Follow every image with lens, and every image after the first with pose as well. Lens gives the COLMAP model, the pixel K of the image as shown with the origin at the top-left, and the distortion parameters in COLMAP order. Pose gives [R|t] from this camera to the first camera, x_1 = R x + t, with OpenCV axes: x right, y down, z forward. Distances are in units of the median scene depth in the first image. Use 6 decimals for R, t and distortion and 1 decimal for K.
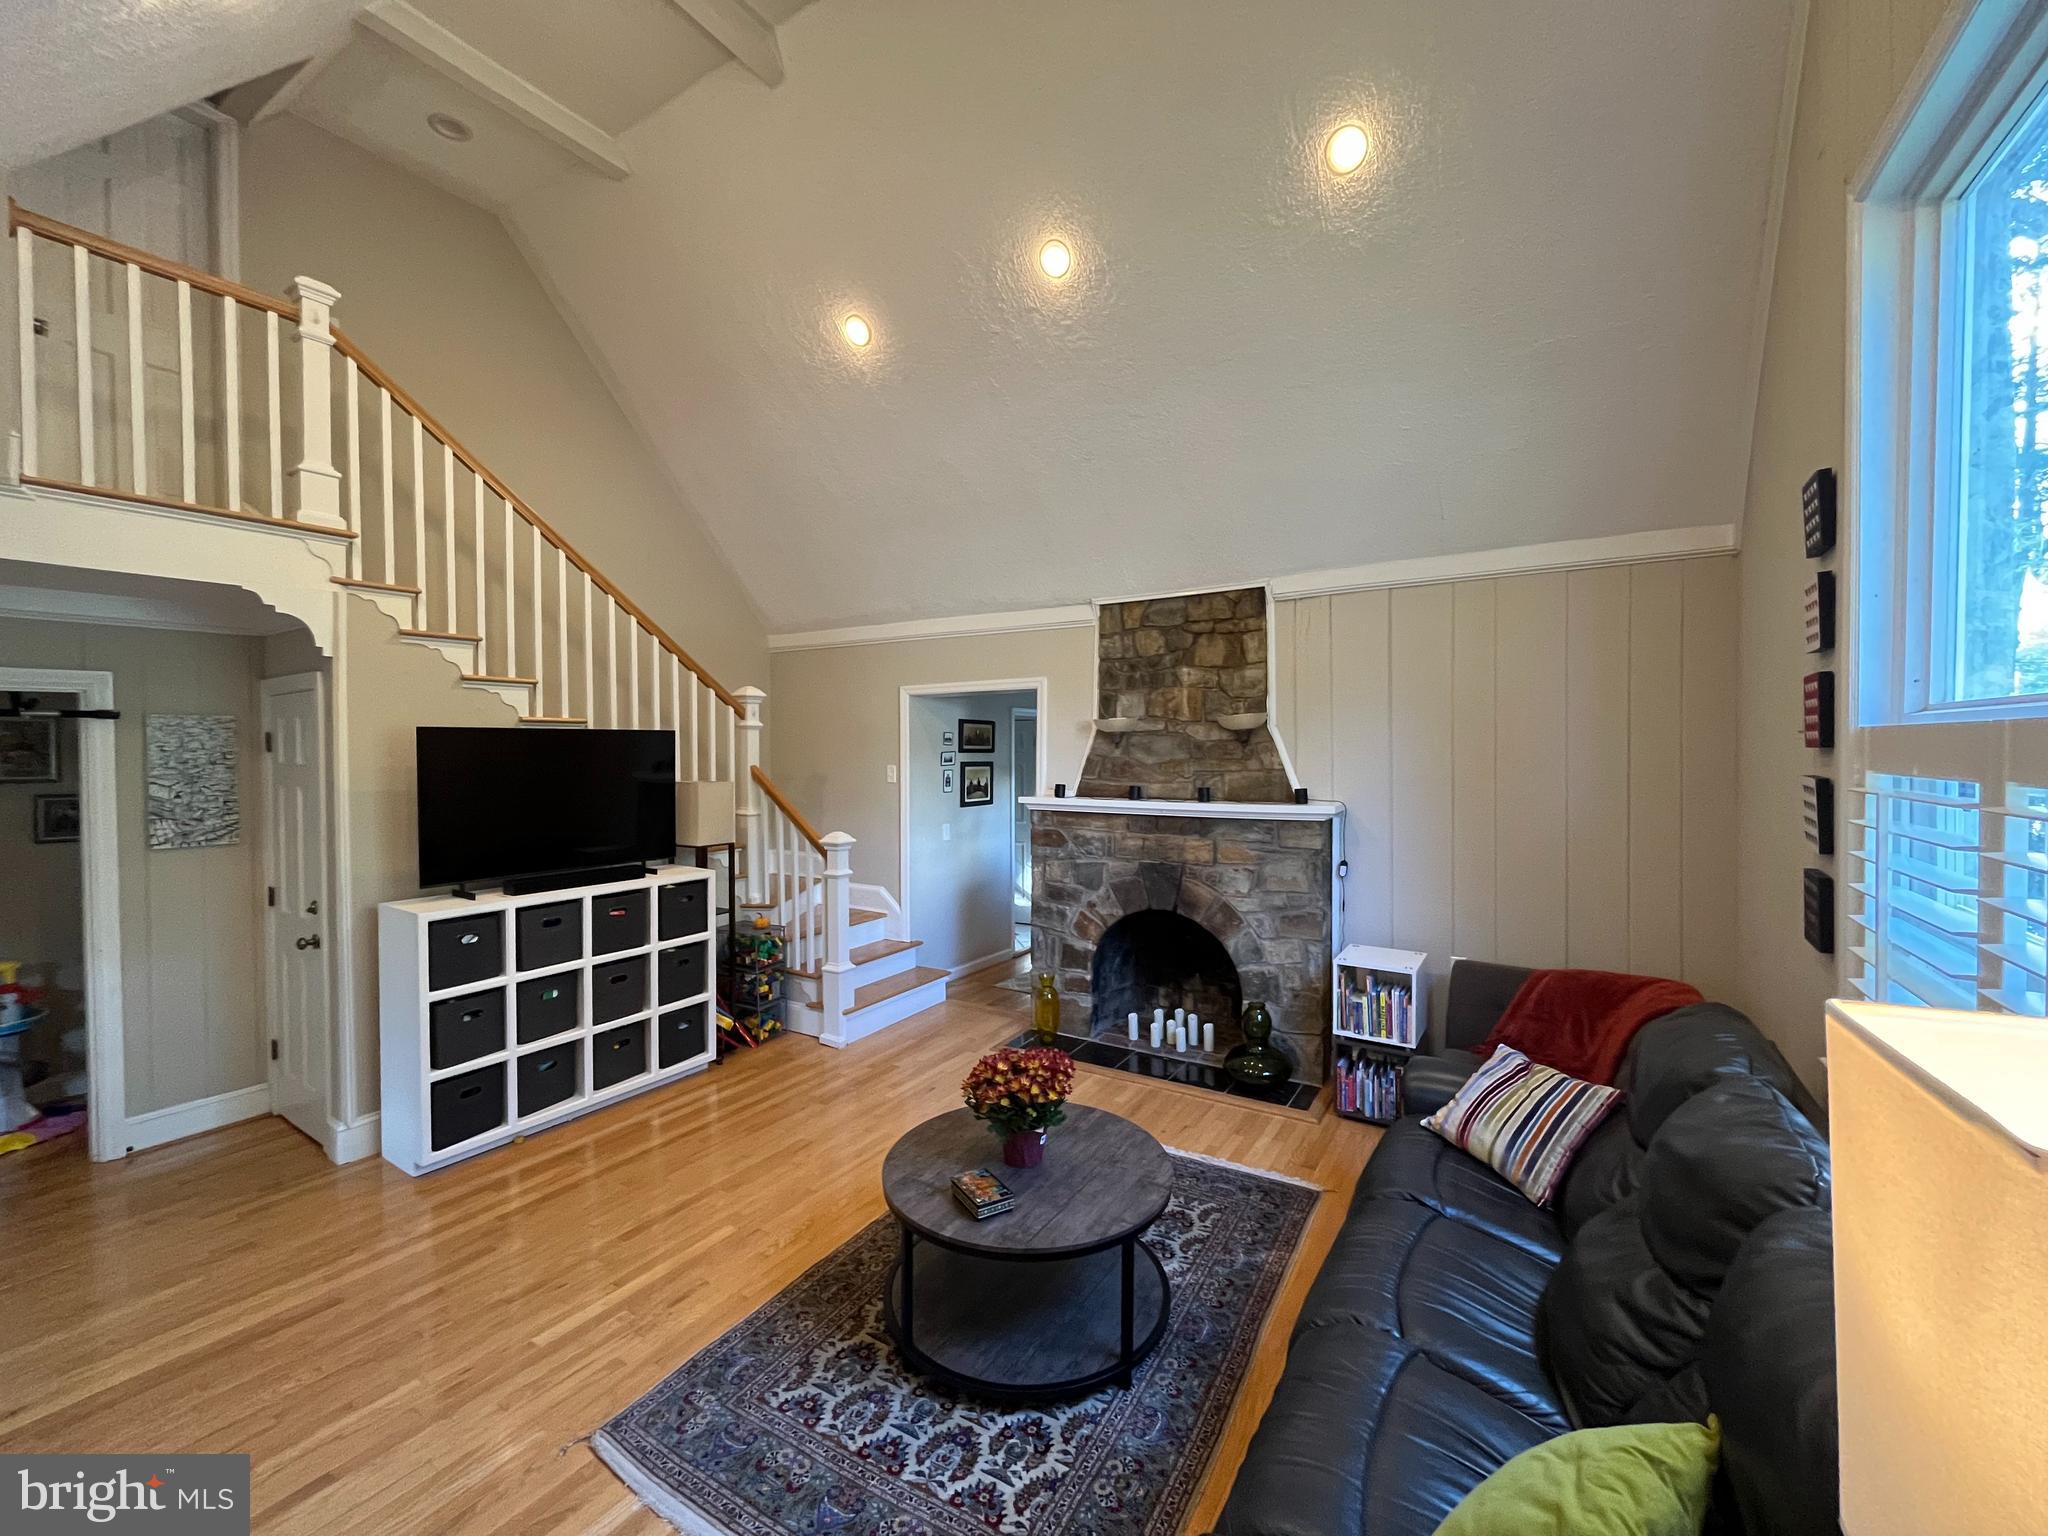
lens RADIAL K [[827.9, 0, 1012.9], [0, 827.9, 762.8], [0, 0, 1]] dist [-0.005050, 0.000595]
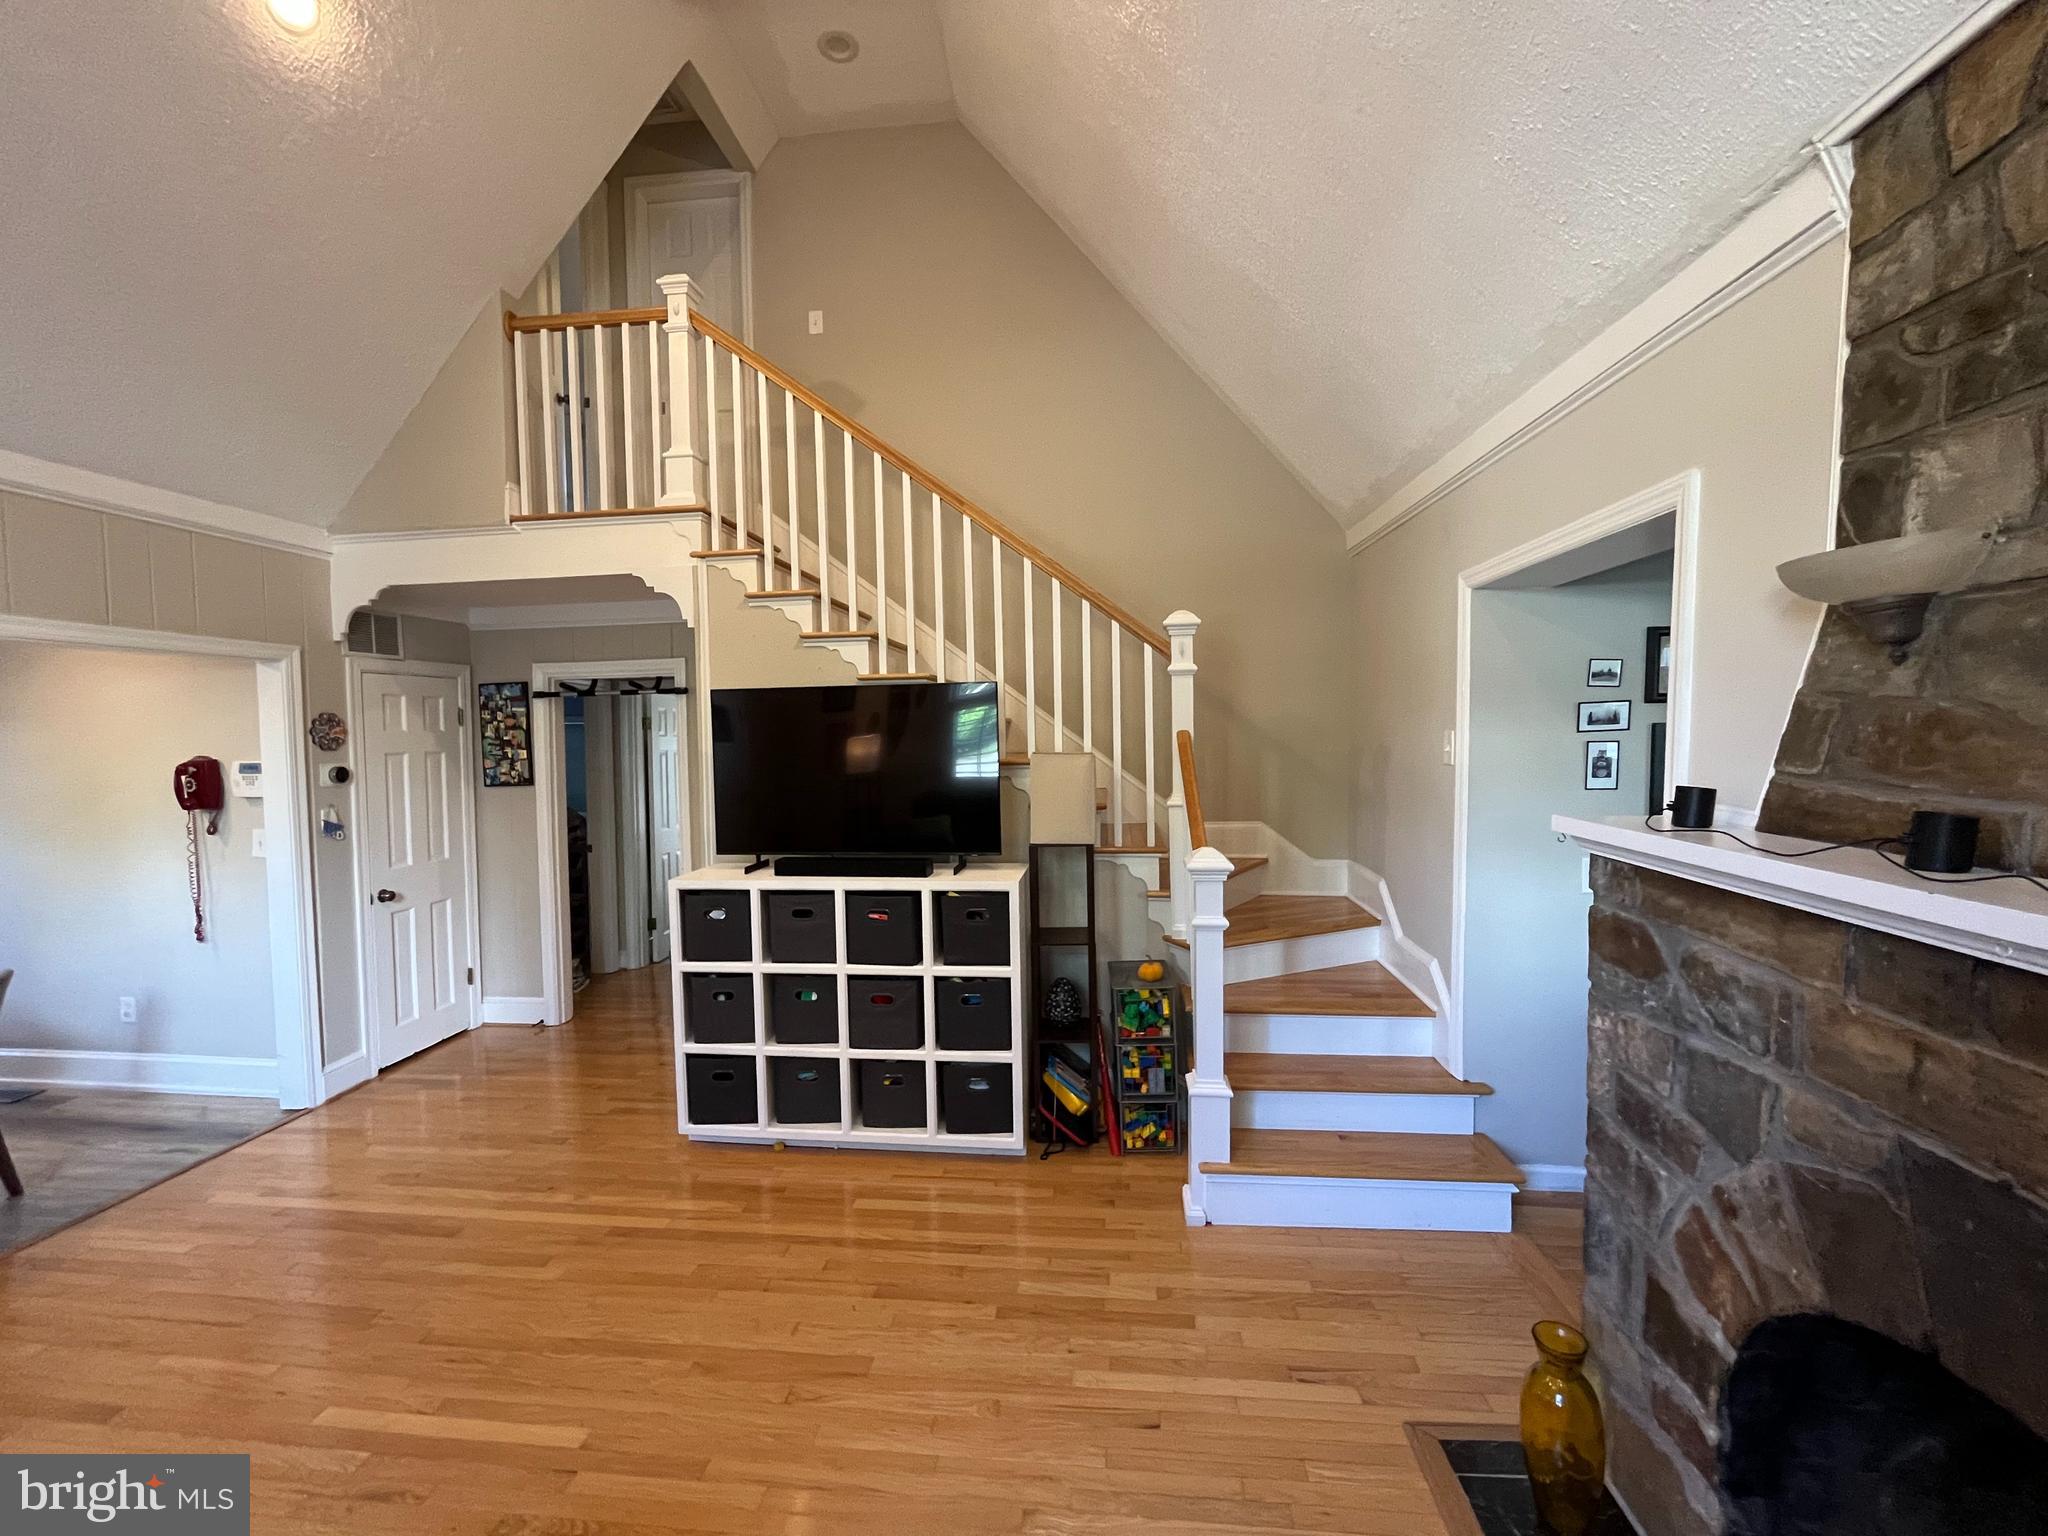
lens RADIAL K [[827.9, 0, 1018.5], [0, 827.9, 765.5], [0, 0, 1]] dist [-0.005050, 0.000595]
pose [[0.451603, 0.037149, -0.891445, 0.249930], [-0.000091, 0.999135, 0.041591, 0.004203], [0.892219, -0.018701, 0.451215, 0.682689]]
